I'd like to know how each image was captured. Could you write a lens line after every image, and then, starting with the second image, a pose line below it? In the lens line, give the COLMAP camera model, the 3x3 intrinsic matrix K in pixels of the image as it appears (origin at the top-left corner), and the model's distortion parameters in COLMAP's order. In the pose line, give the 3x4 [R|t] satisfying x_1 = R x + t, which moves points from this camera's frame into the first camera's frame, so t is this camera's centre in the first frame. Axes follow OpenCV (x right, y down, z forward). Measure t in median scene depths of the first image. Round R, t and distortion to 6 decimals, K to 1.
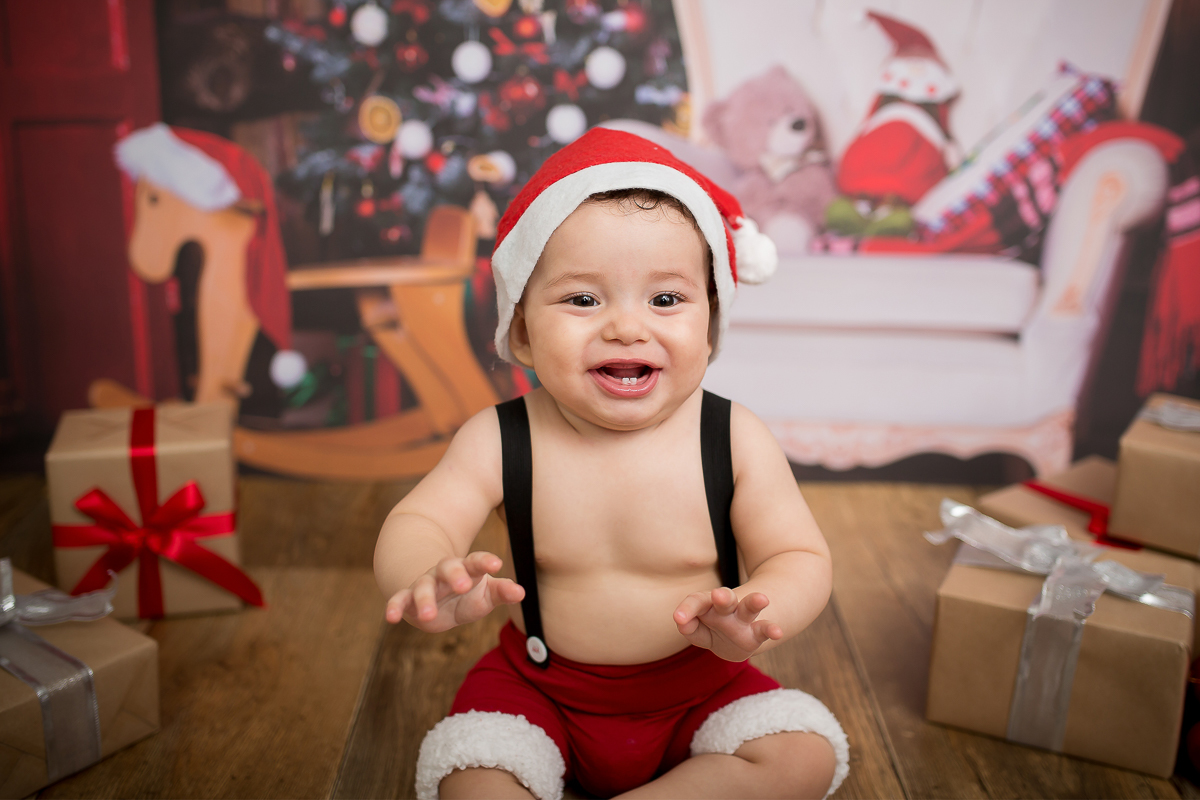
lens RADIAL K [[1244.0, 0, 628.3], [0, 1244.0, 352.4], [0, 0, 1]] dist [-0.067375, 0.108050]
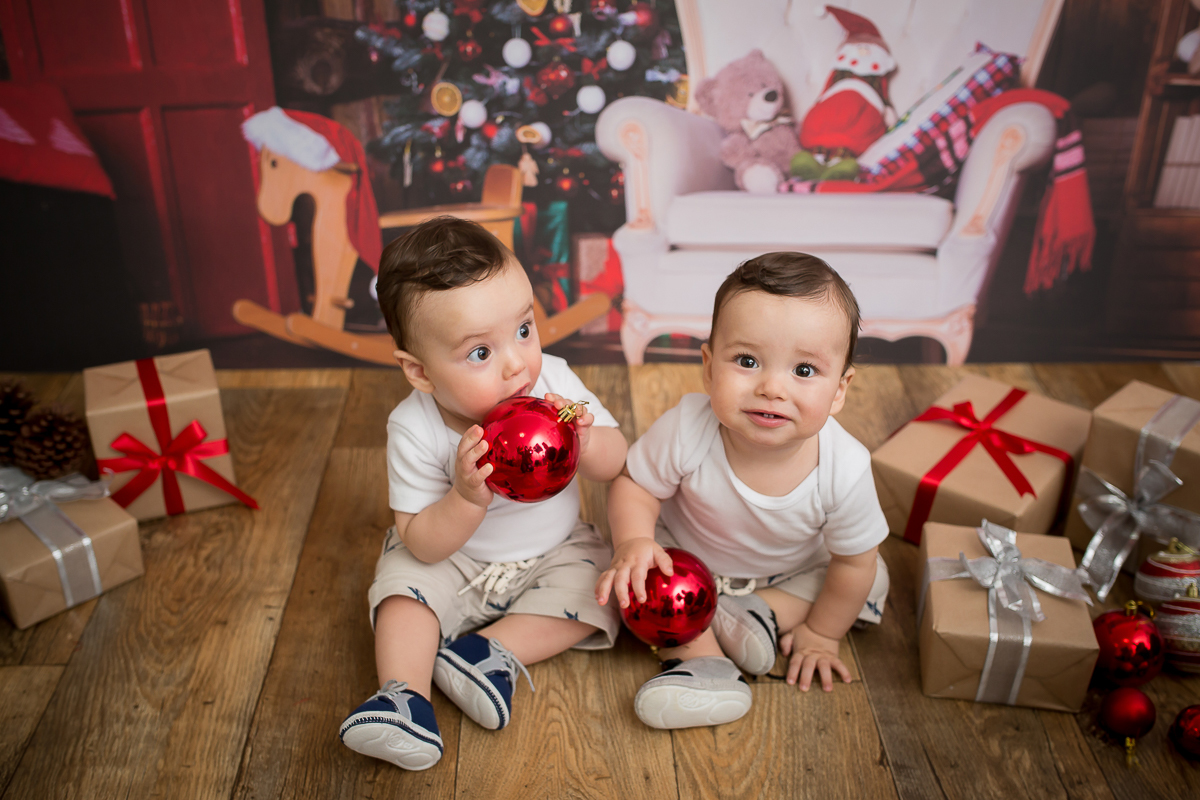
lens RADIAL K [[1134.1, 0, 594.0], [0, 1134.1, 366.3], [0, 0, 1]] dist [-0.068729, 0.082100]
pose [[0.999843, -0.017689, -0.000747, -0.050957], [0.017432, 0.976217, 0.216091, -0.167128], [-0.003093, -0.216071, 0.976373, -0.205027]]
